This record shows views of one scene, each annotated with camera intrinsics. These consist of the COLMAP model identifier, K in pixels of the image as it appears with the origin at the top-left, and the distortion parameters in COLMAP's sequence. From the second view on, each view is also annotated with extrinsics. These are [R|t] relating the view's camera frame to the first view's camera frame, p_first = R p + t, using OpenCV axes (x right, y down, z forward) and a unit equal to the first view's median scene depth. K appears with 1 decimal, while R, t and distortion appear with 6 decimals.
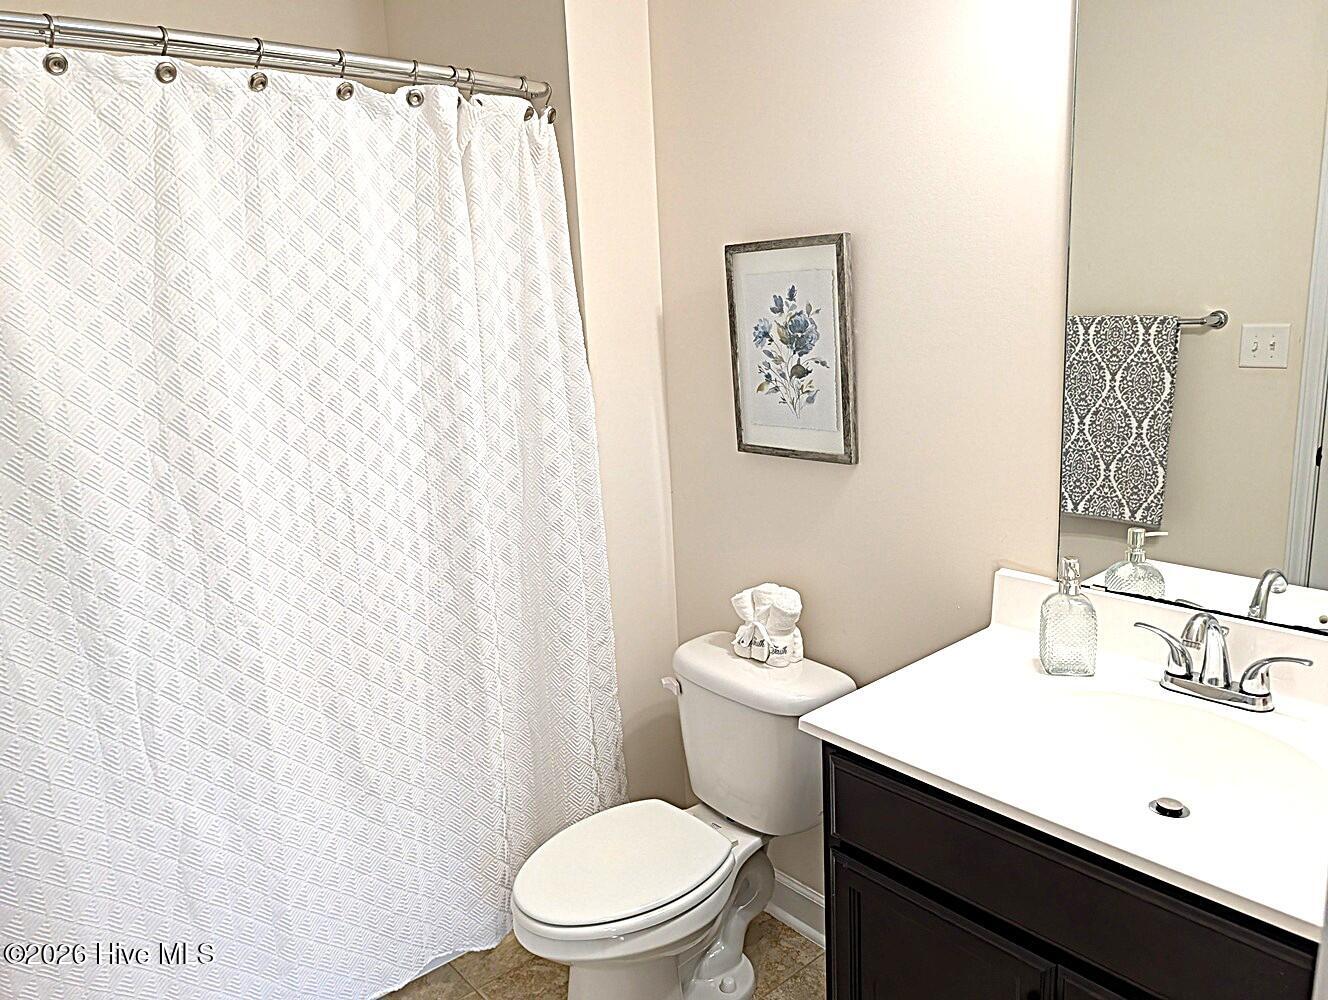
lens RADIAL K [[977.5, 0, 664.3], [0, 977.5, 503.0], [0, 0, 1]] dist [0.001320, -0.005440]
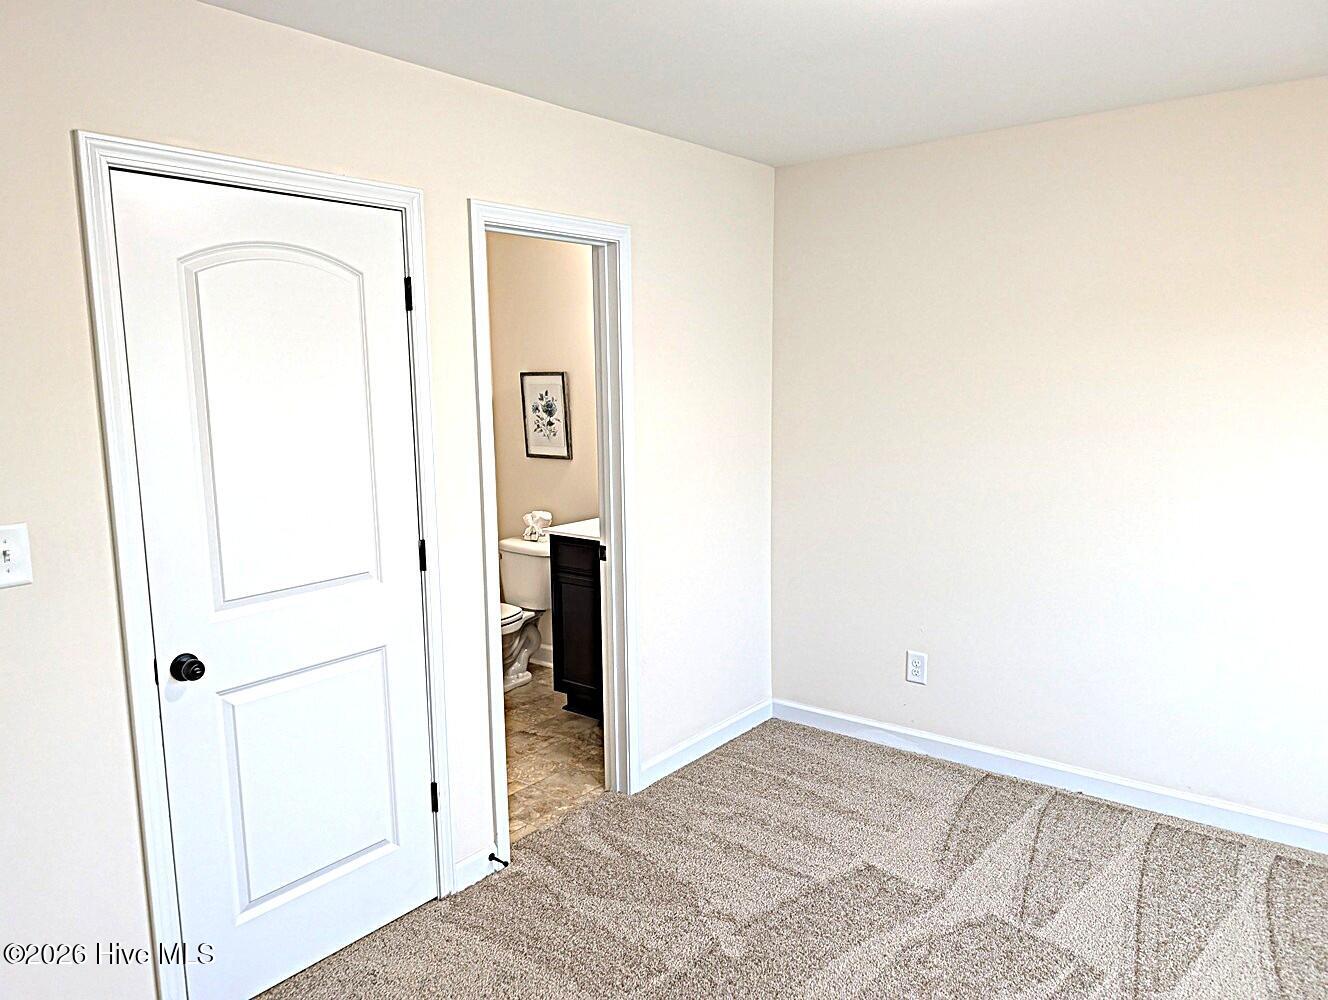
lens RADIAL K [[977.5, 0, 668.1], [0, 977.5, 498.5], [0, 0, 1]] dist [0.001320, -0.005440]
pose [[0.981500, 0.003854, 0.191422, -0.043956], [0.009935, 0.997425, -0.071020, 0.238567], [-0.191203, 0.071608, 0.978935, -1.500444]]
